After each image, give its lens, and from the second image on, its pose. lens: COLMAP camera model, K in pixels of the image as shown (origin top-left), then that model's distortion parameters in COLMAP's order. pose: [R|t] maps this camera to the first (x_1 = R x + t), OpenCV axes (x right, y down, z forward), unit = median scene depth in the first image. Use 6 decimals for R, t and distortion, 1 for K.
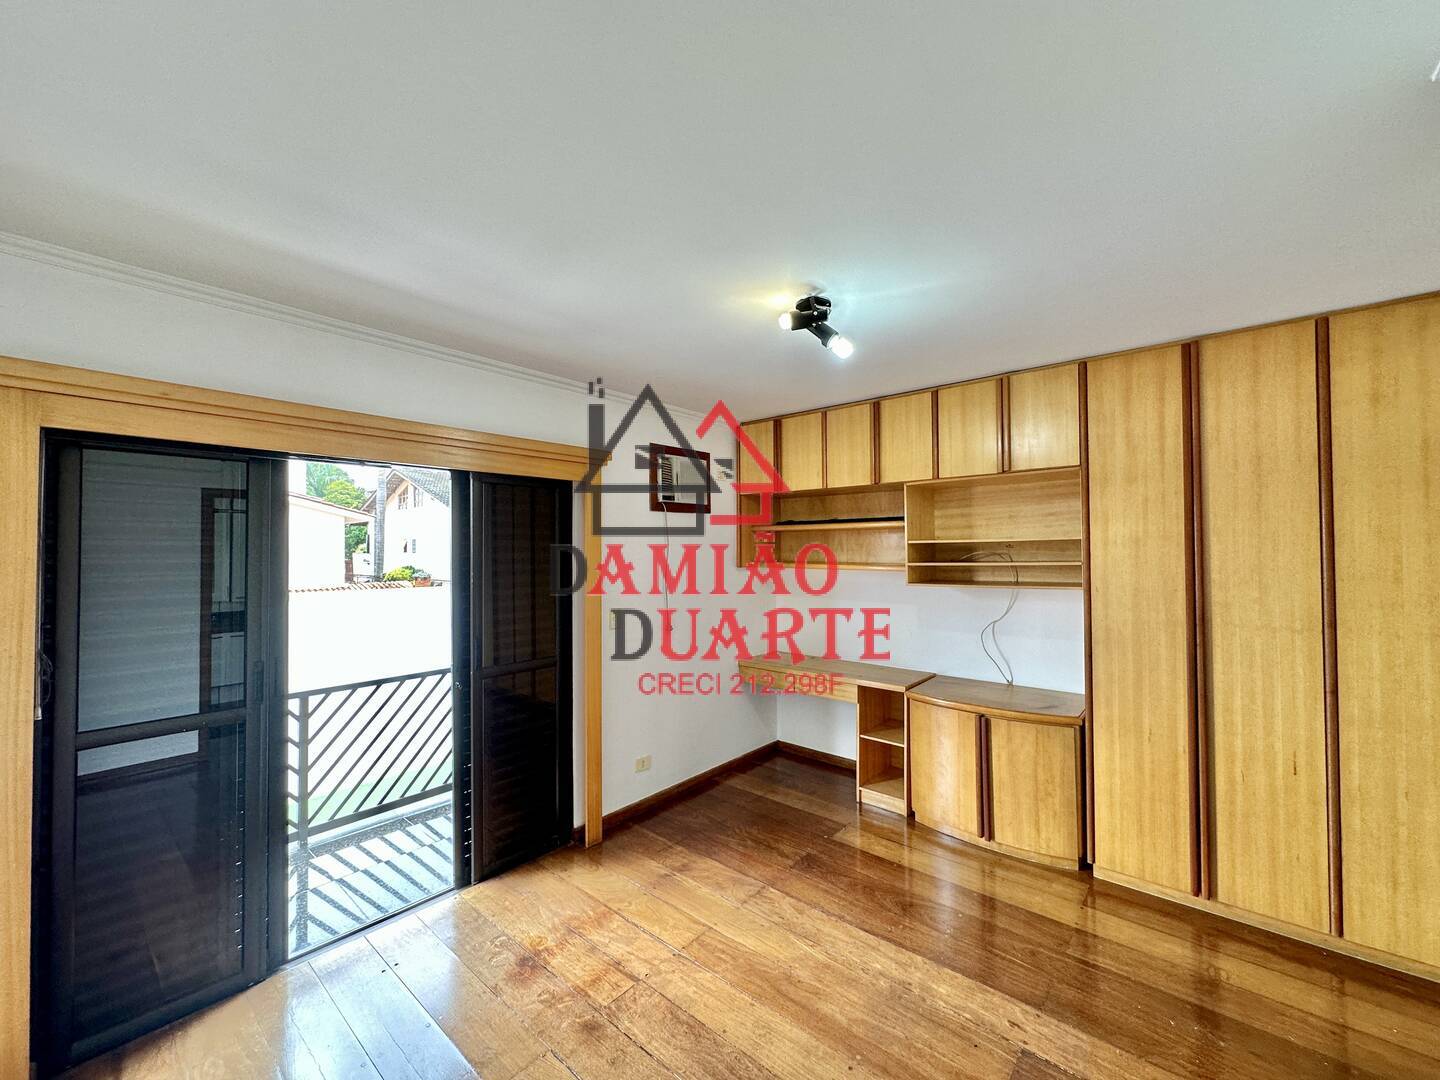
lens RADIAL K [[575.0, 0, 714.4], [0, 575.0, 539.9], [0, 0, 1]] dist [-0.006999, 0.001206]
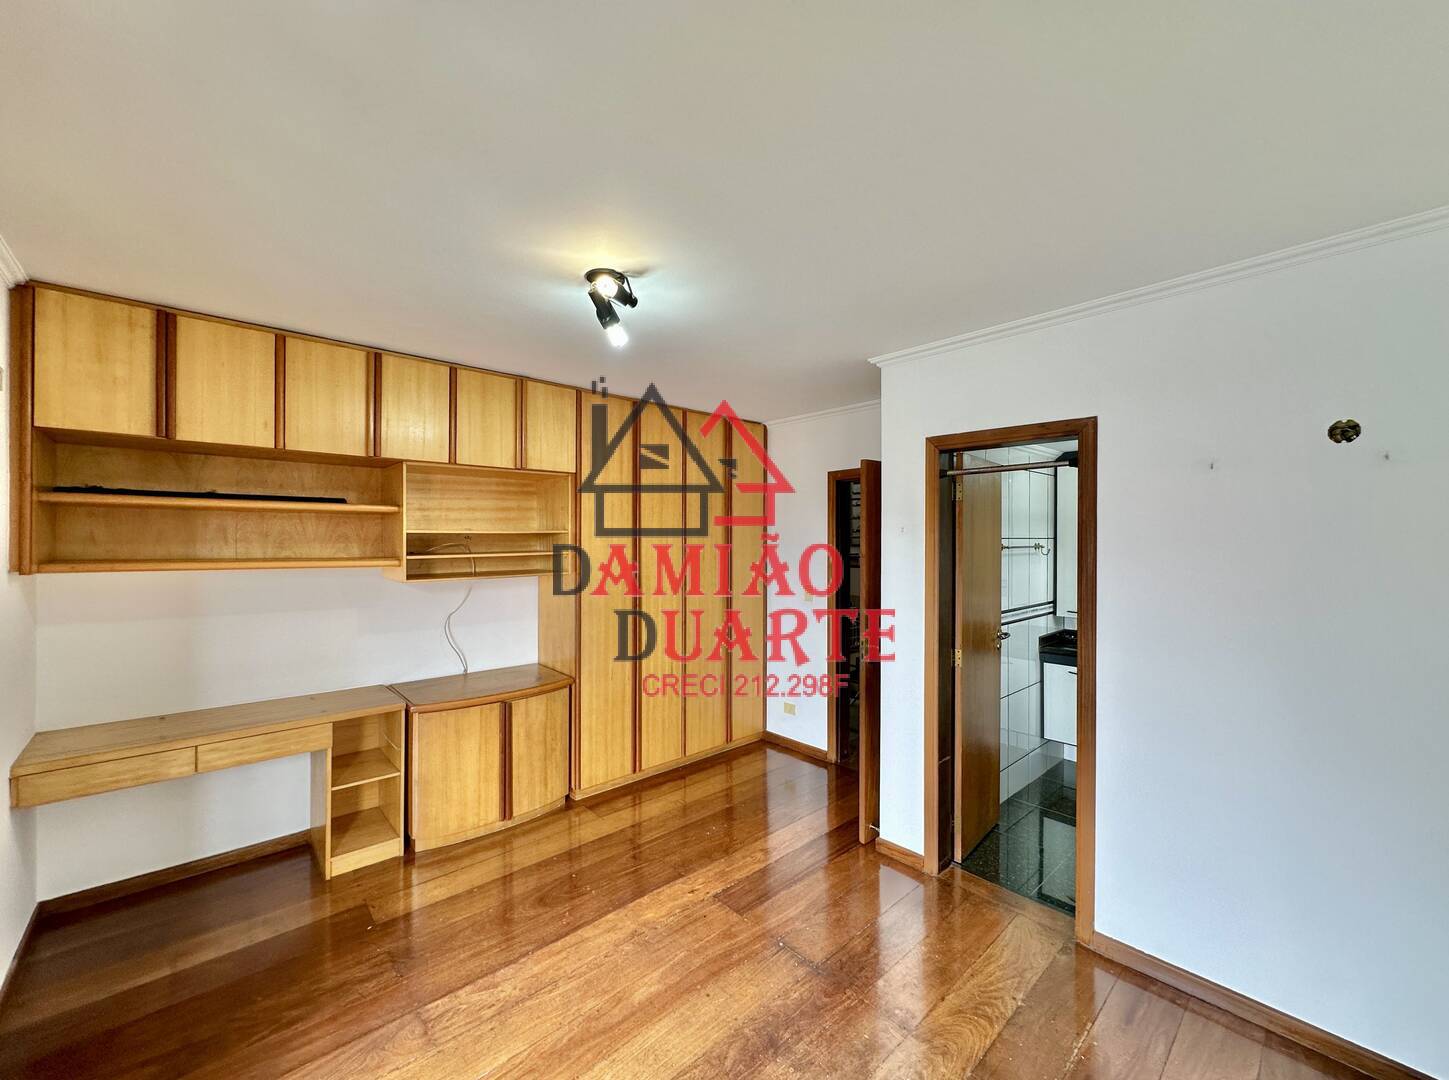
lens RADIAL K [[578.6, 0, 734.4], [0, 578.6, 540.5], [0, 0, 1]] dist [-0.006999, 0.001206]
pose [[0.105083, 0.004225, 0.994455, -0.535522], [-0.021426, 0.999768, -0.001984, 0.009780], [-0.994233, -0.021098, 0.105149, 0.499910]]
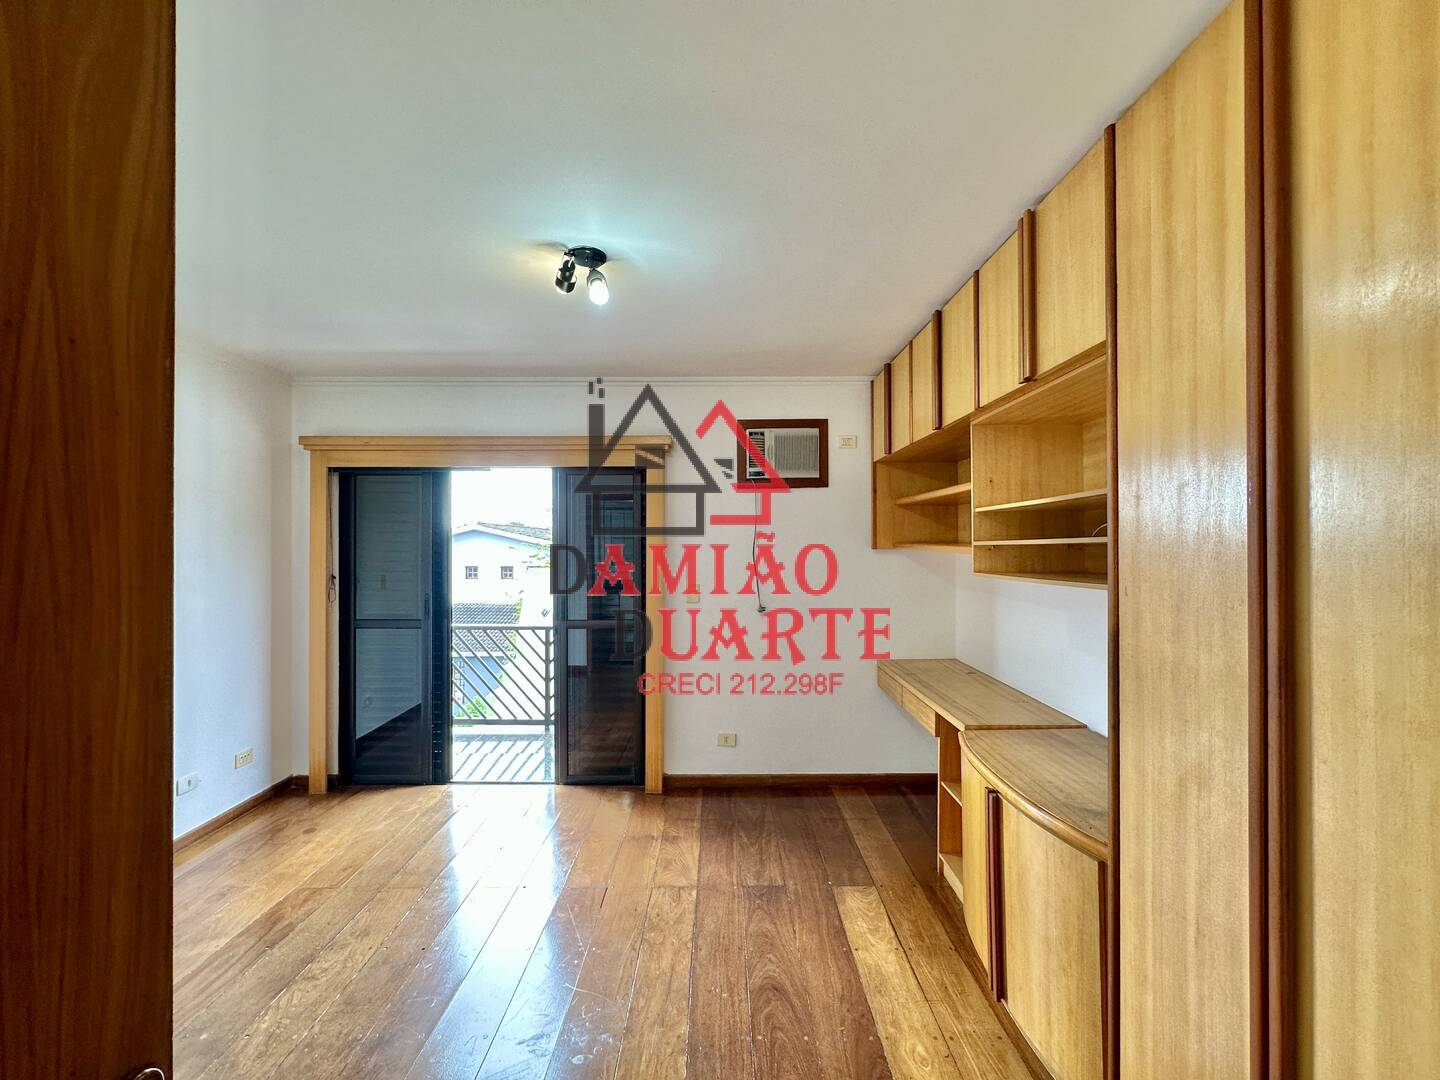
lens RADIAL K [[575.0, 0, 716.1], [0, 575.0, 539.3], [0, 0, 1]] dist [-0.006999, 0.001206]
pose [[0.658927, 0.002079, -0.752204, 0.741919], [0.011621, 0.999849, 0.012943, 0.029351], [0.752117, -0.017270, 0.658803, 0.391687]]
